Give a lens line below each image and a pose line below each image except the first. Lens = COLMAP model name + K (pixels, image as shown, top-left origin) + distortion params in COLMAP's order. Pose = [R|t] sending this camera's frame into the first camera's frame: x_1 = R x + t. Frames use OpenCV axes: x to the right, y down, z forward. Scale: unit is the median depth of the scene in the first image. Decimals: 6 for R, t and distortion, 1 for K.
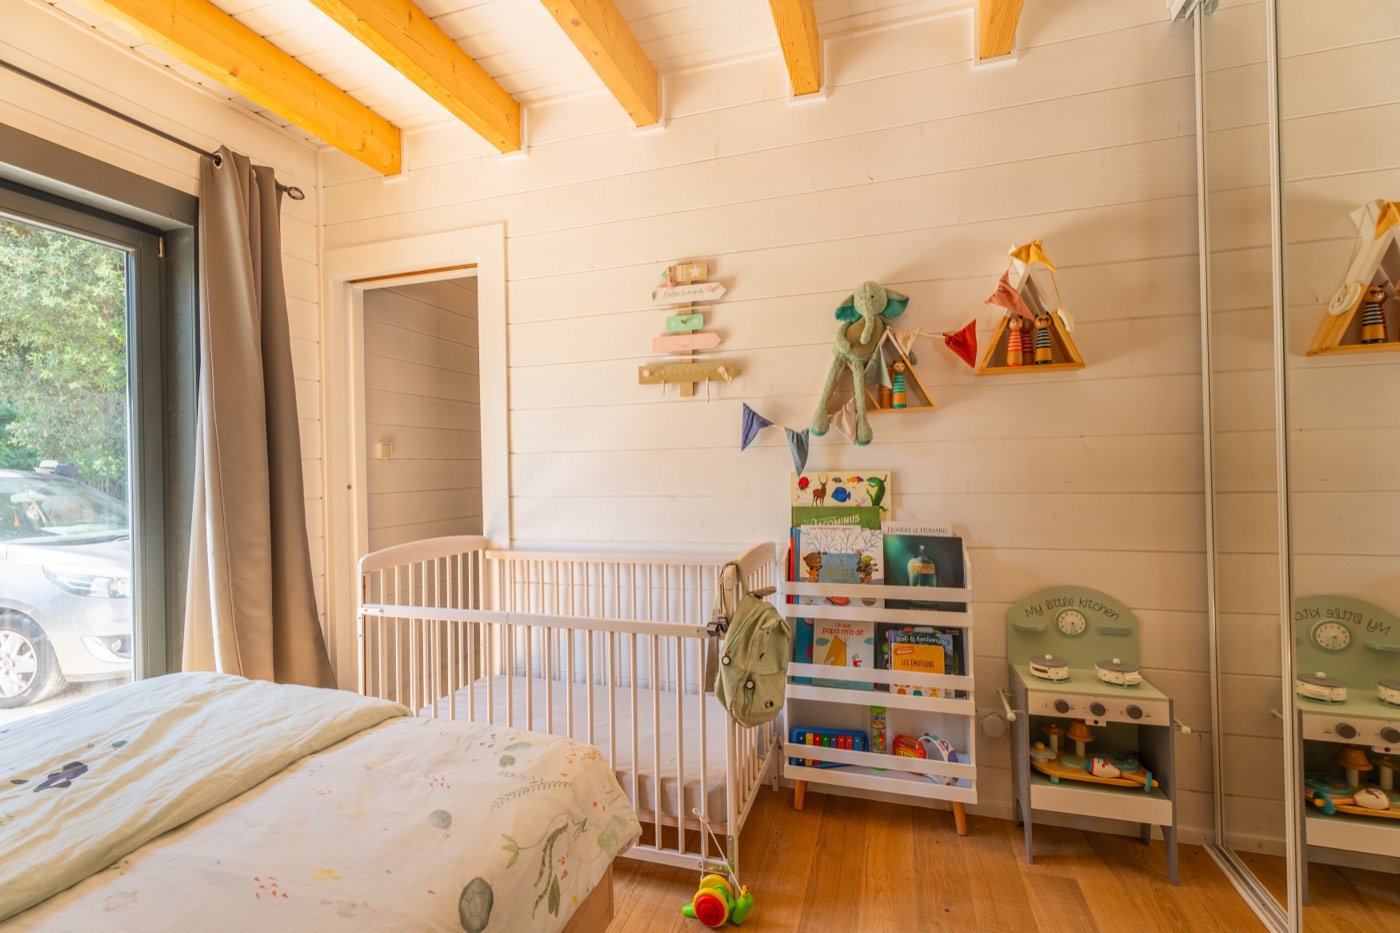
lens RADIAL K [[622.7, 0, 696.2], [0, 622.7, 463.4], [0, 0, 1]] dist [-0.000278, -0.000093]
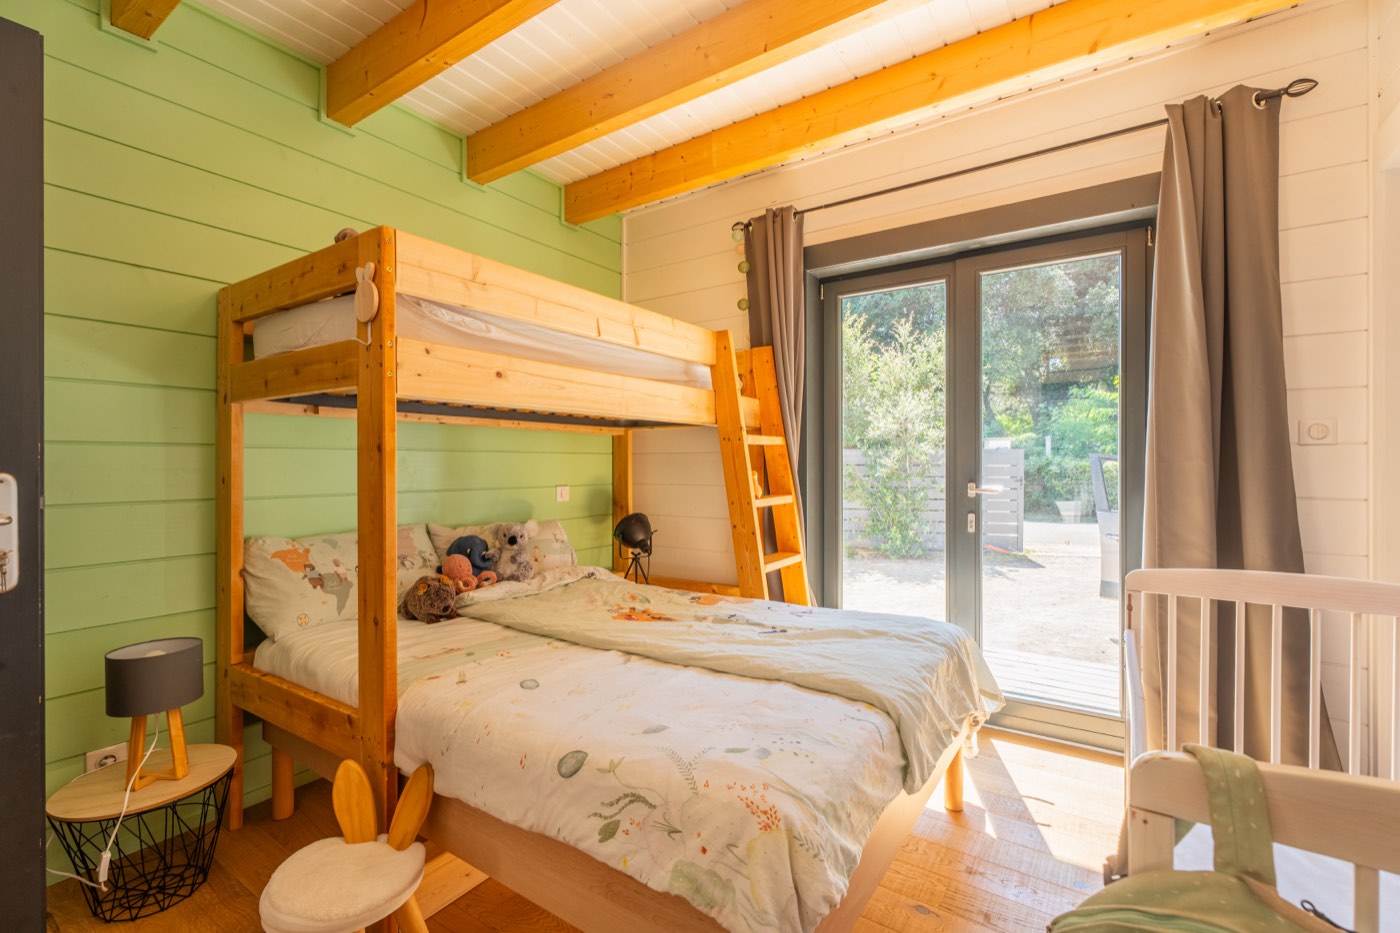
lens RADIAL K [[622.7, 0, 695.1], [0, 622.7, 463.3], [0, 0, 1]] dist [-0.000278, -0.000093]
pose [[-0.287862, 0.023922, -0.957373, 0.699896], [0.009456, 0.999710, 0.022137, -0.017403], [0.957625, -0.002681, -0.288005, 1.258345]]
